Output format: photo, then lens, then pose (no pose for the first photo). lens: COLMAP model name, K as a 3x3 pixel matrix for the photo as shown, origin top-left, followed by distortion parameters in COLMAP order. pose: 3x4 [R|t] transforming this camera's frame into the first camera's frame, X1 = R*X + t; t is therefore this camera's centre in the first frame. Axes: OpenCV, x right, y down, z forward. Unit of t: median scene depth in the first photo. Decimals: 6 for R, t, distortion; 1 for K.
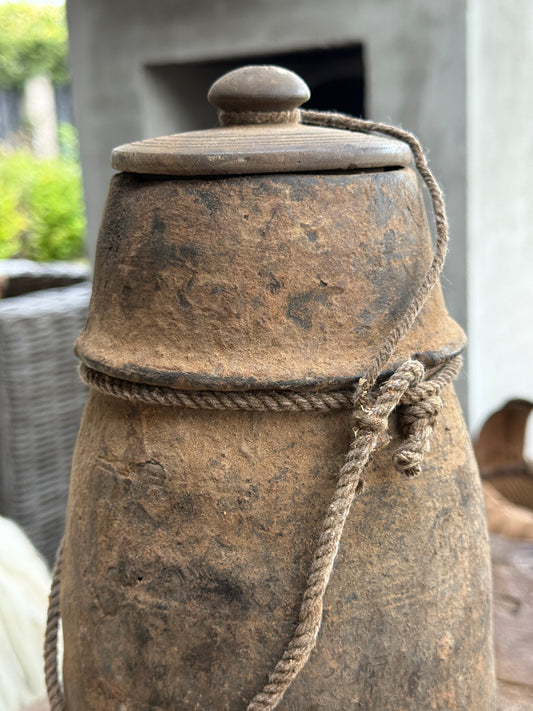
lens RADIAL K [[1032.8, 0, 266.5], [0, 1032.8, 355.5], [0, 0, 1]] dist [0.178392, -0.405507]
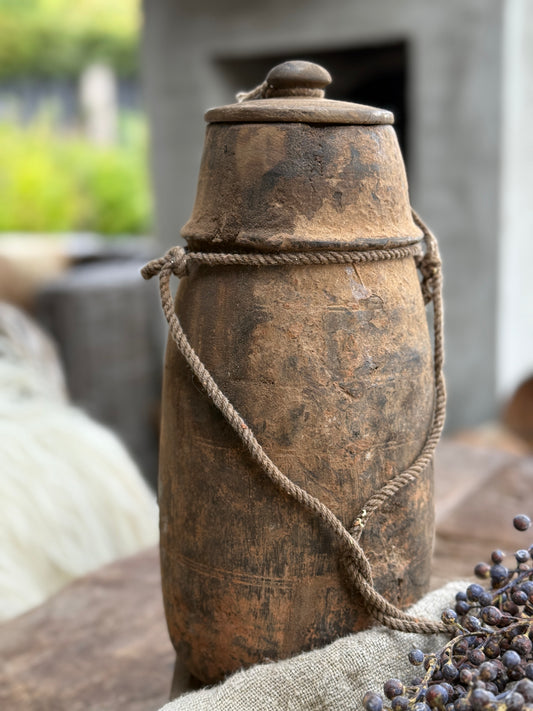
lens RADIAL K [[1032.8, 0, 266.5], [0, 1032.8, 355.5], [0, 0, 1]] dist [0.178392, -0.405507]
pose [[0.439504, -0.155534, 0.884672, -1.648323], [0.182500, 0.979814, 0.081595, 0.029322], [-0.879505, 0.125592, 0.459018, 0.399556]]
